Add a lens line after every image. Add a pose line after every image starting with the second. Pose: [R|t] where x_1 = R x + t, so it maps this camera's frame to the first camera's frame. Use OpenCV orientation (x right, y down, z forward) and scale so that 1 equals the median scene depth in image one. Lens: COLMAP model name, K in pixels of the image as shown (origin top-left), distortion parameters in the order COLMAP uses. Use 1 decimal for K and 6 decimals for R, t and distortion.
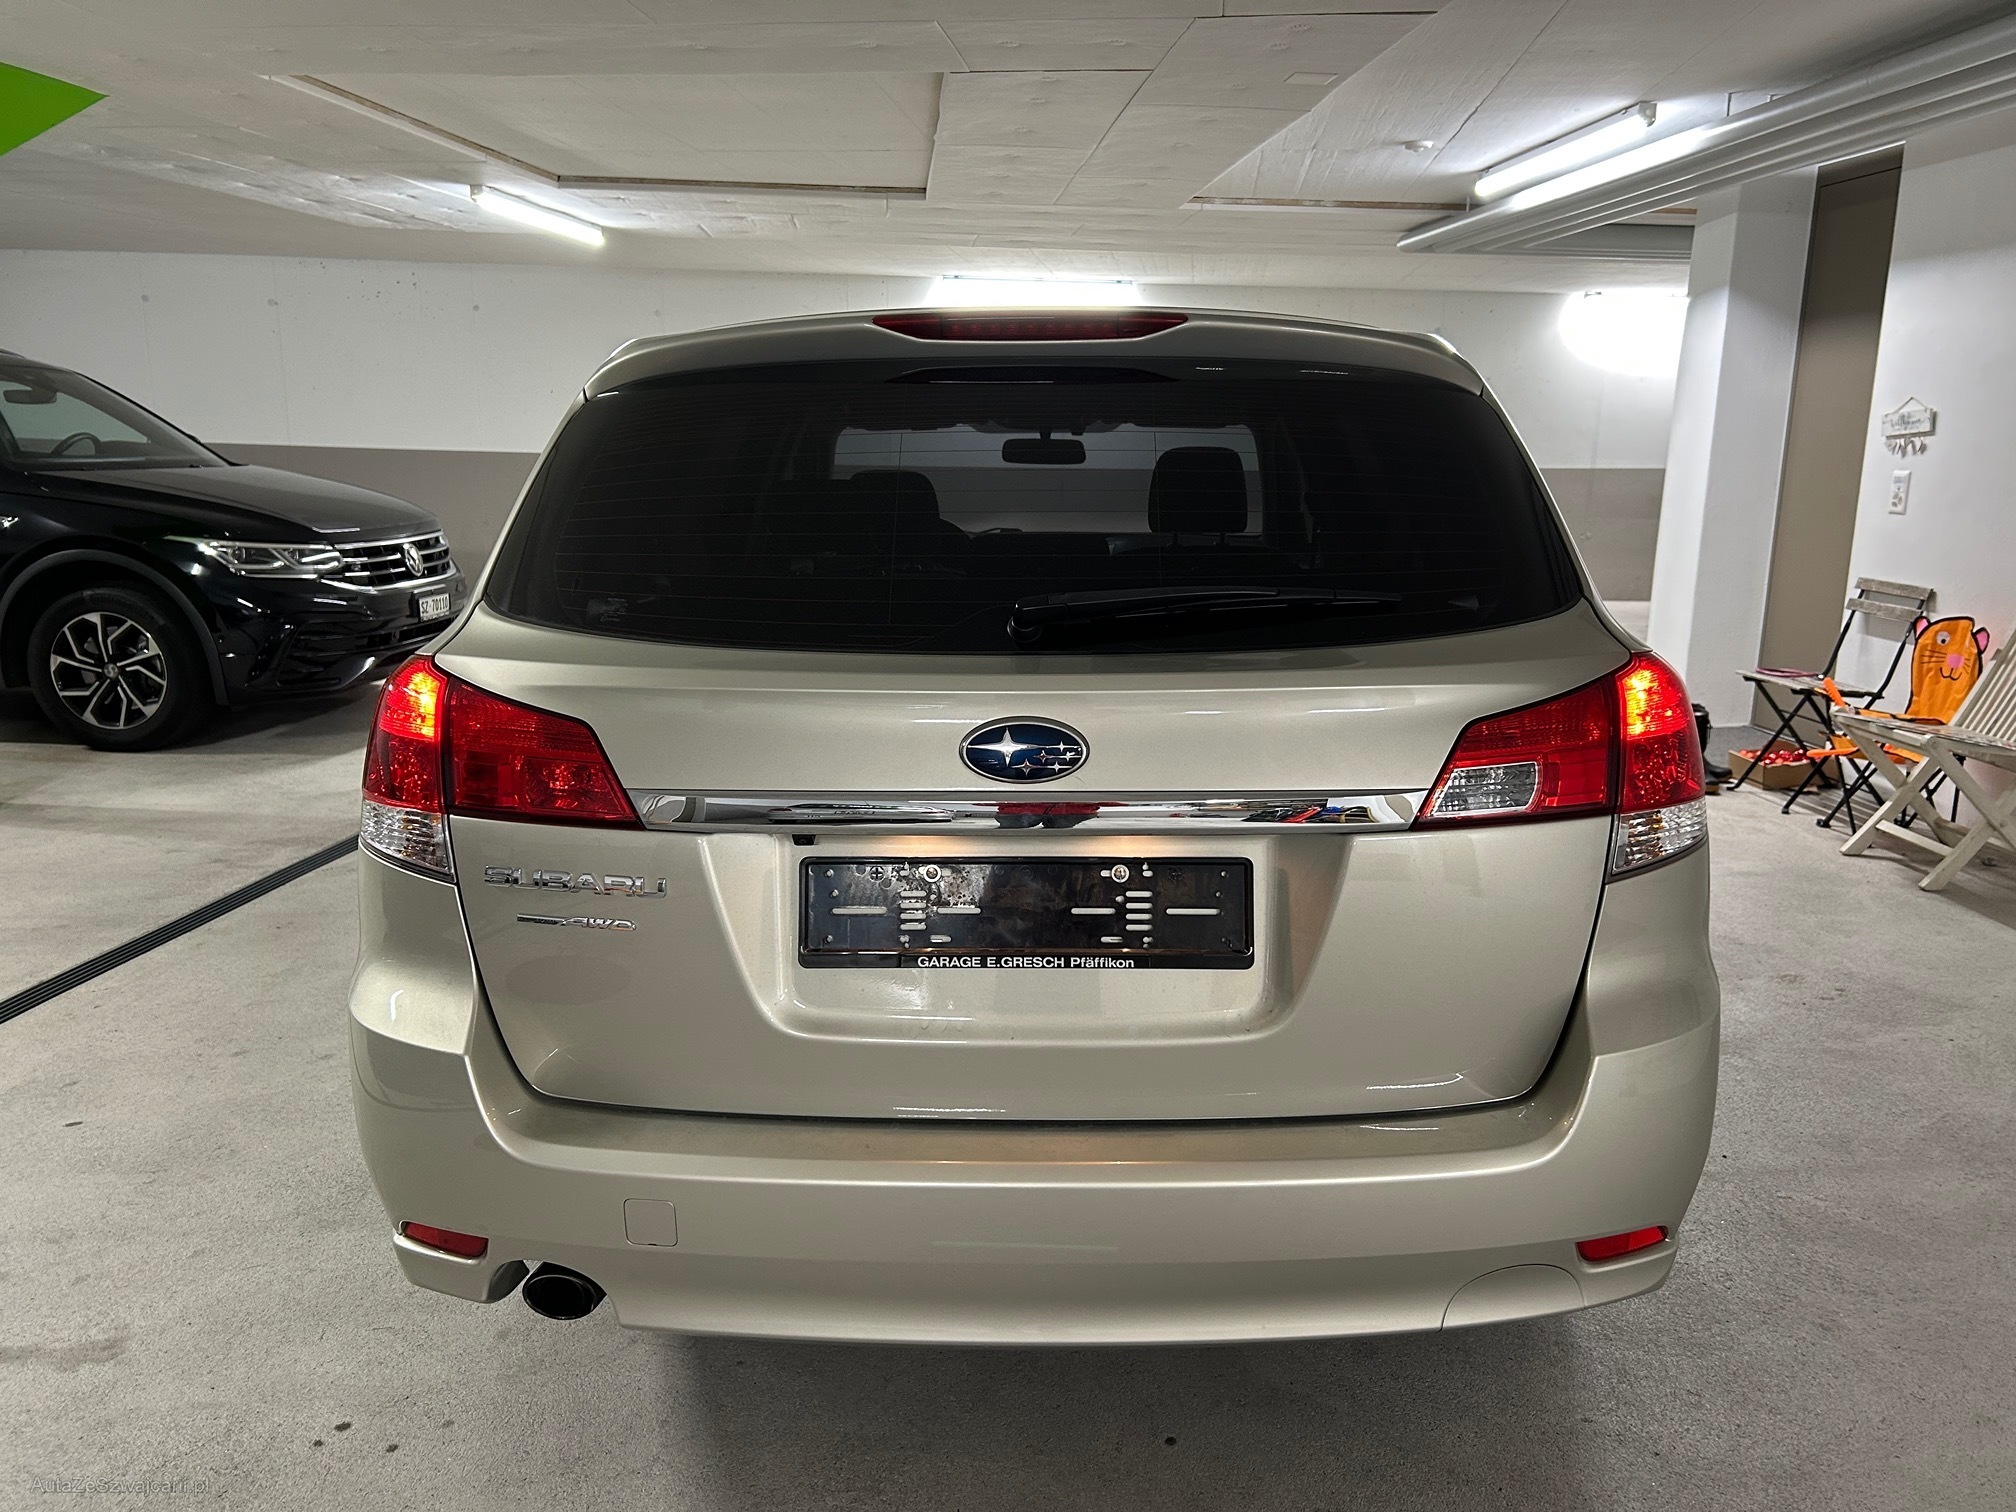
lens RADIAL K [[1516.1, 0, 1008.0], [0, 1516.1, 756.0], [0, 0, 1]] dist [0.033043, -0.046189]
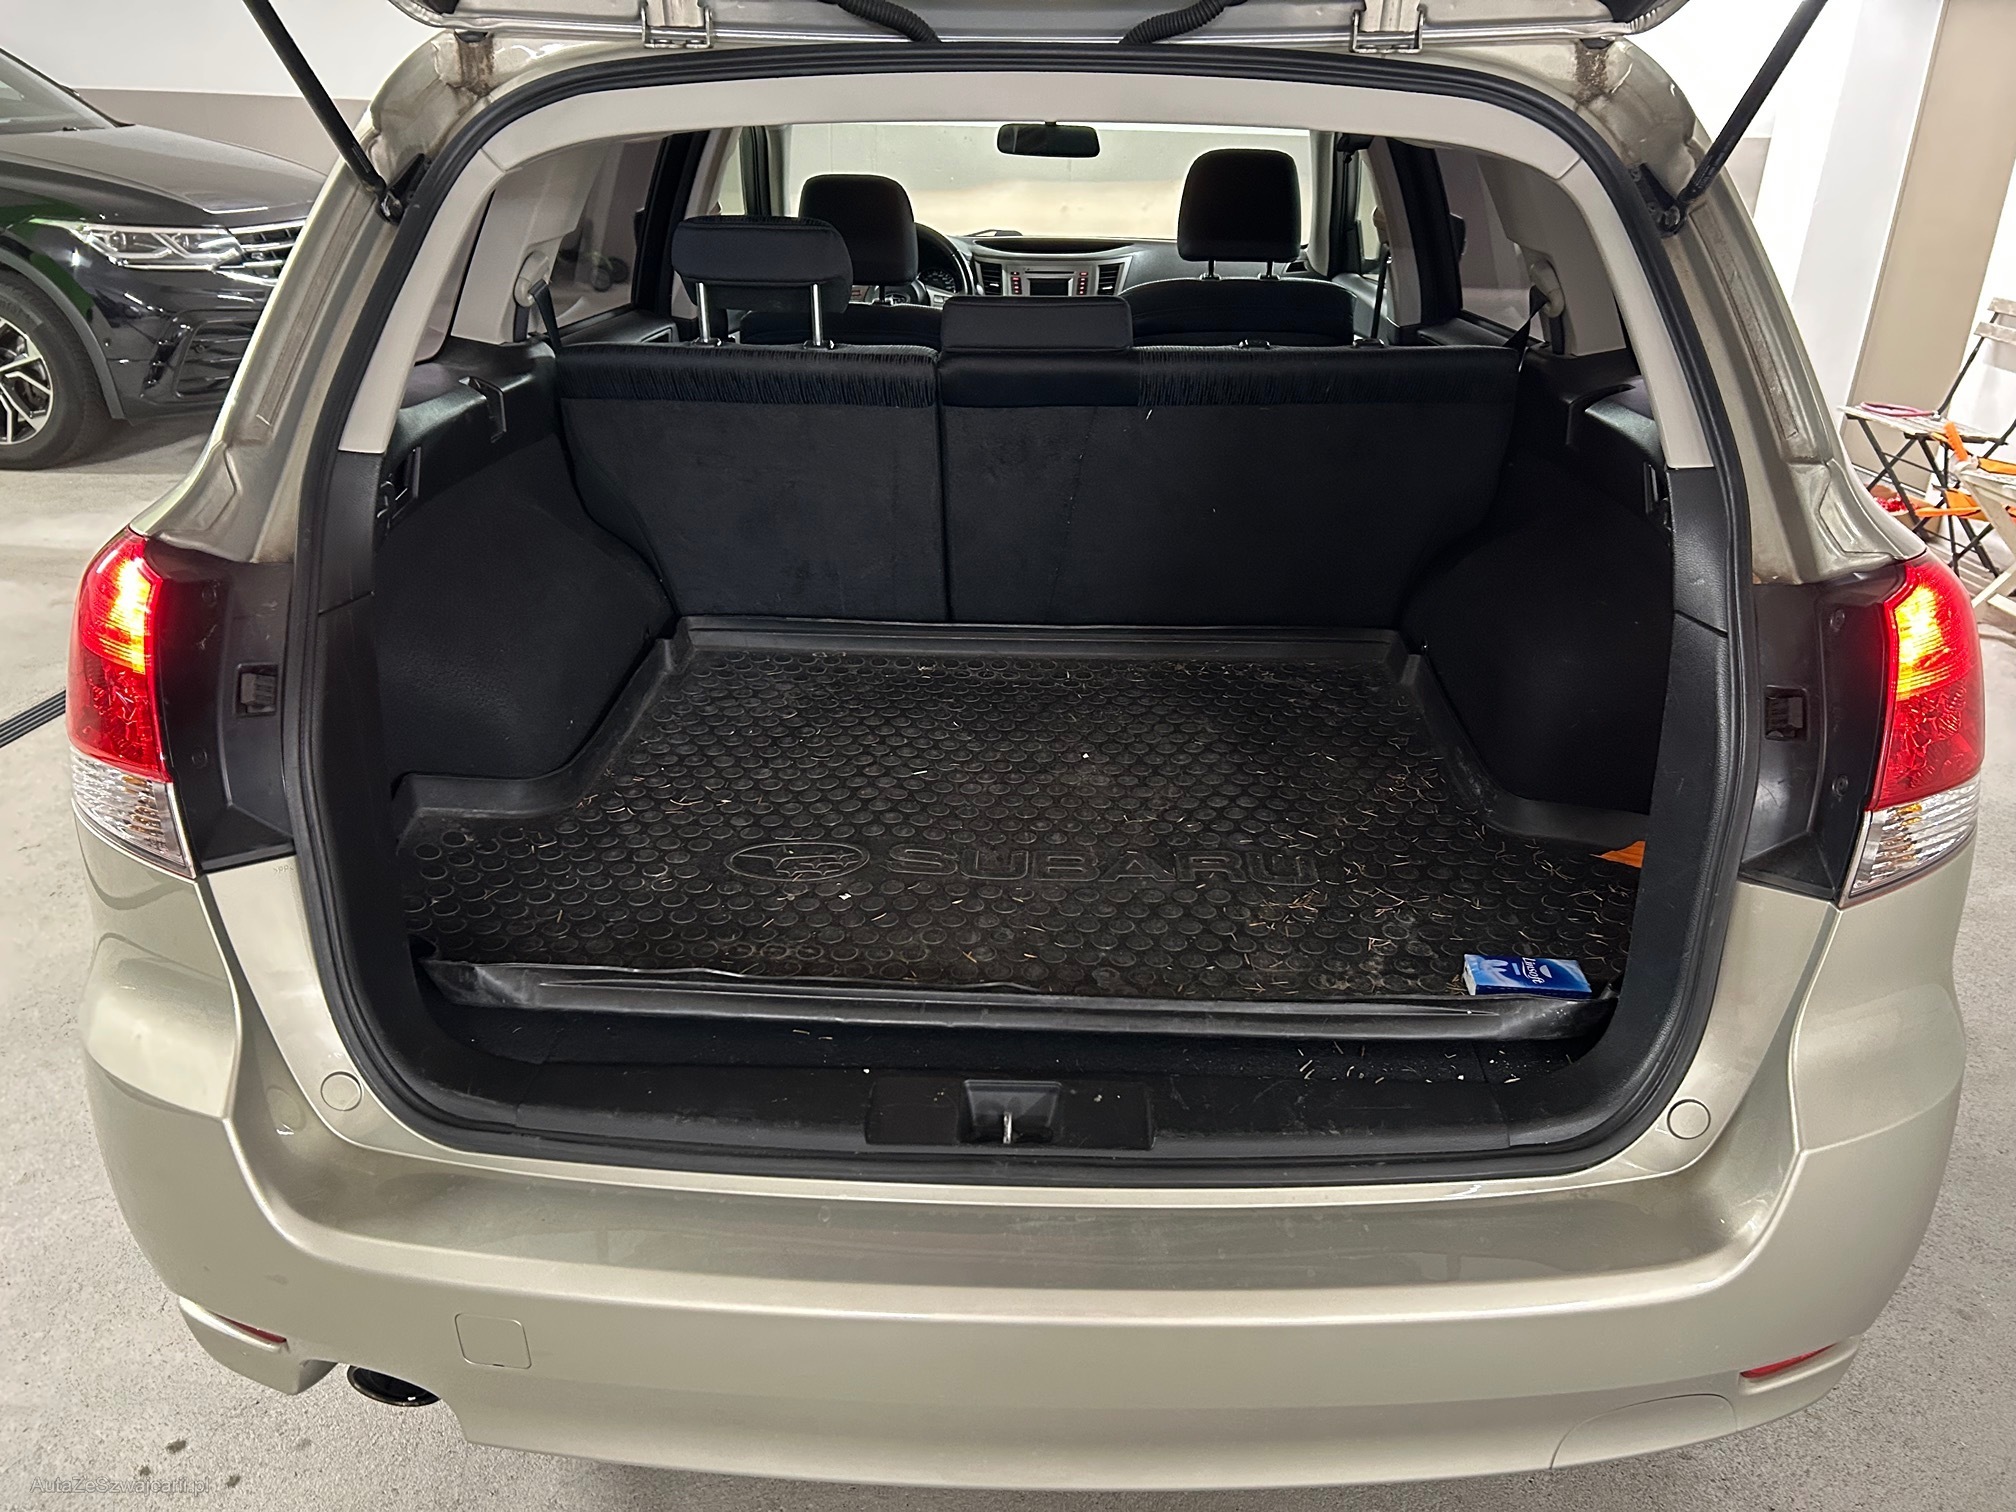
lens RADIAL K [[1516.1, 0, 1008.0], [0, 1516.1, 756.0], [0, 0, 1]] dist [0.033043, -0.046189]
pose [[0.999937, 0.011069, 0.001688, 0.003030], [-0.011175, 0.977333, 0.211412, -0.039505], [0.000690, -0.211418, 0.977396, 0.103735]]
